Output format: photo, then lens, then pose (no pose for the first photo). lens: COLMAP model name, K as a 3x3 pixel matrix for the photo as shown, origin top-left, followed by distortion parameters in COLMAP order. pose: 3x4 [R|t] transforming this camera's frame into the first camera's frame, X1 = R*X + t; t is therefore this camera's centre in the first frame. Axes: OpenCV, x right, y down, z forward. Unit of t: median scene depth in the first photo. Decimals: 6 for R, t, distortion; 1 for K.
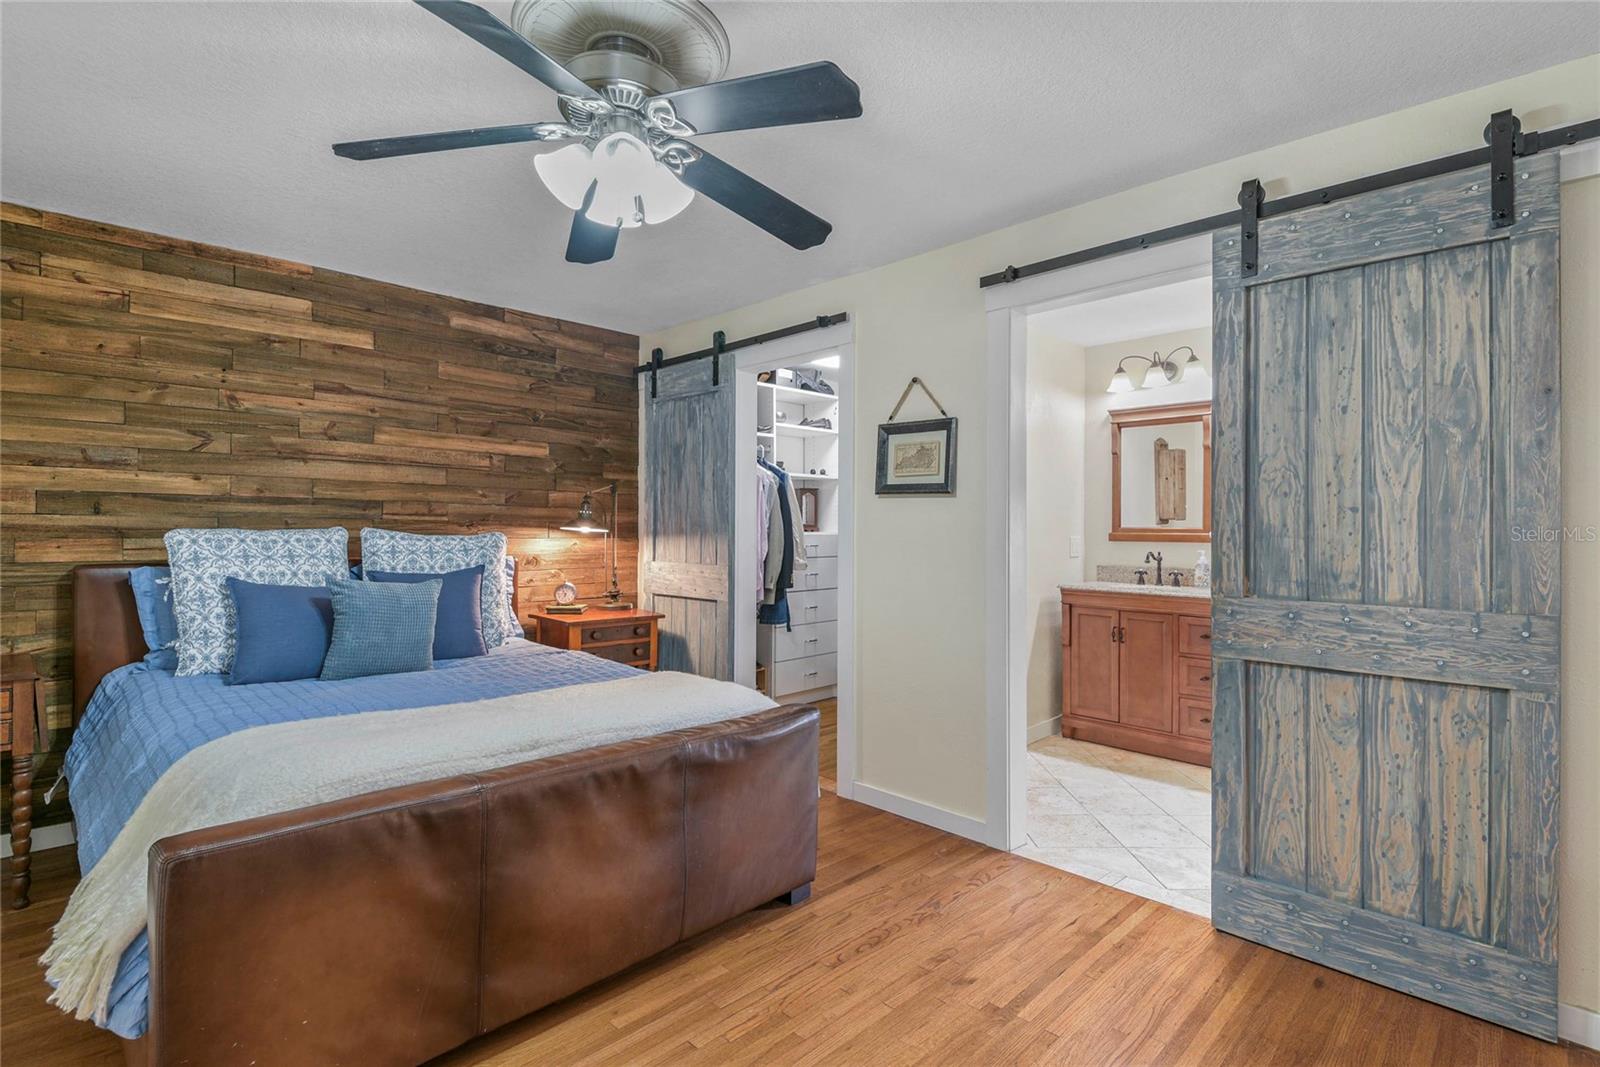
lens RADIAL K [[765.9, 0, 798.9], [0, 765.9, 524.6], [0, 0, 1]] dist [0.027343, -0.025092]
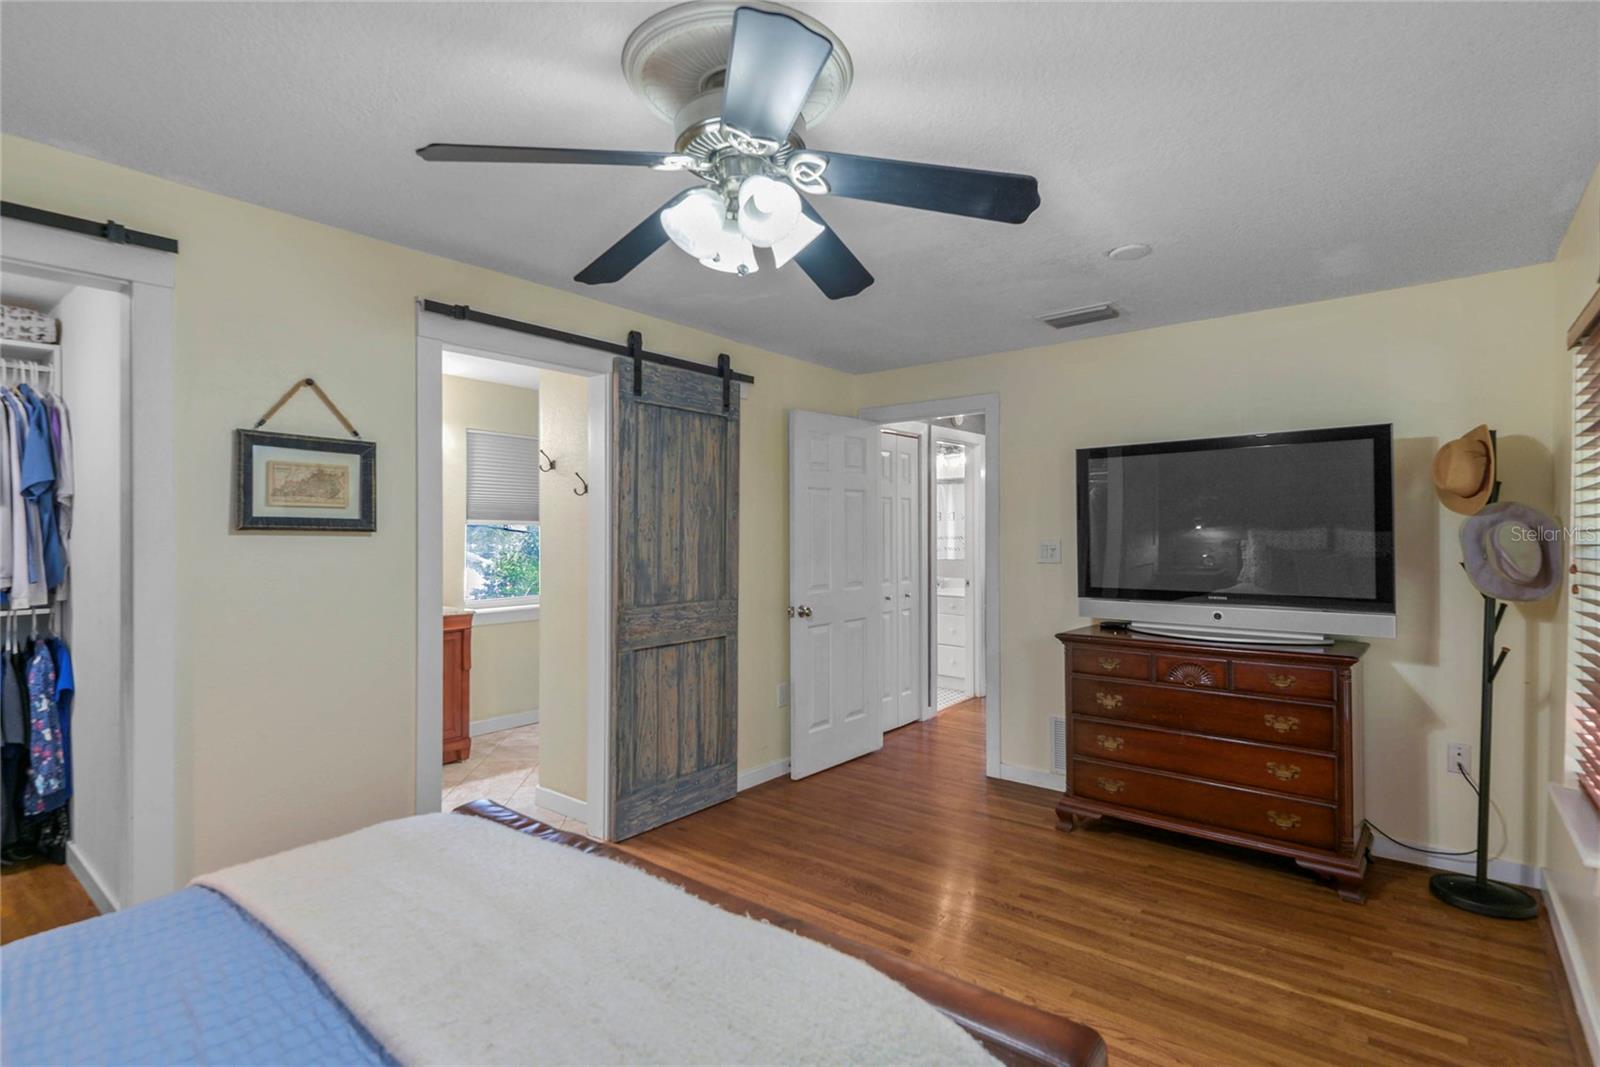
lens RADIAL K [[765.9, 0, 798.9], [0, 765.9, 524.6], [0, 0, 1]] dist [0.027343, -0.025092]
pose [[-0.107664, -0.000406, 0.994187, -0.696787], [-0.007691, 0.999970, -0.000424, -0.052138], [-0.994158, -0.007692, -0.107664, 0.624164]]
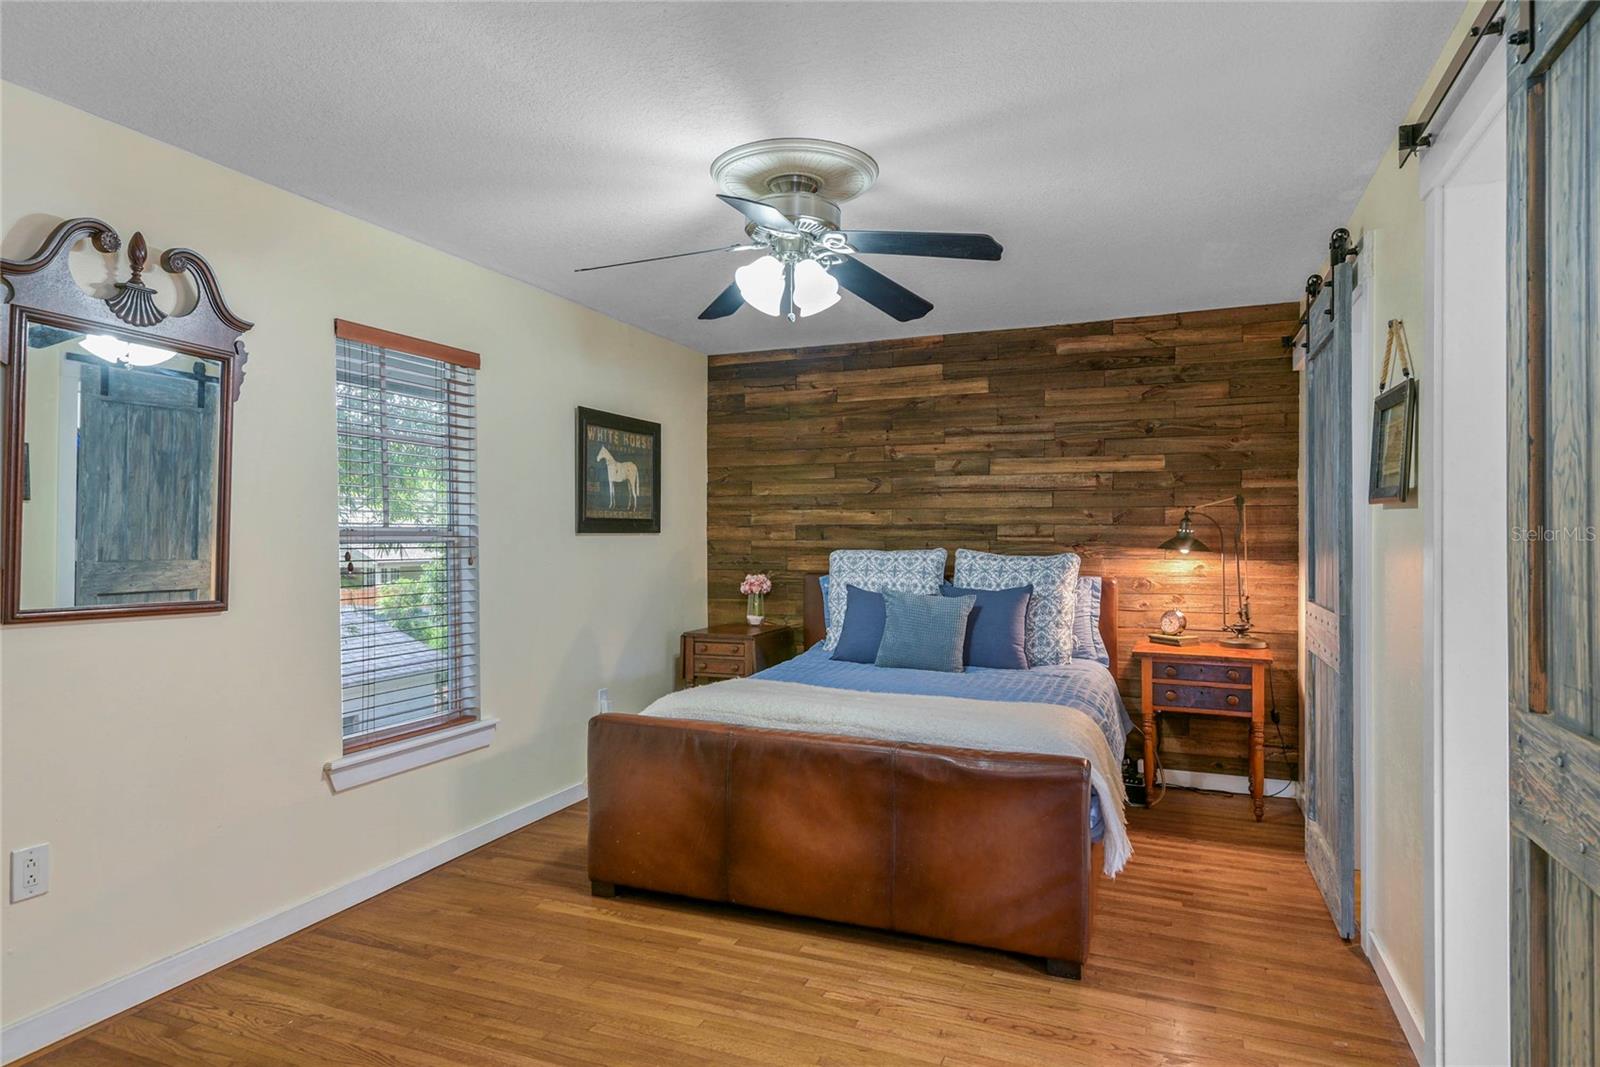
lens RADIAL K [[920.6, 0, 800.0], [0, 920.6, 533.5], [0, 0, 1]] dist [0.056135, -0.037467]
pose [[0.381612, -0.007994, -0.924288, 0.716878], [0.010153, 0.999939, -0.004456, -0.016852], [0.924267, -0.007684, 0.381670, 0.254196]]
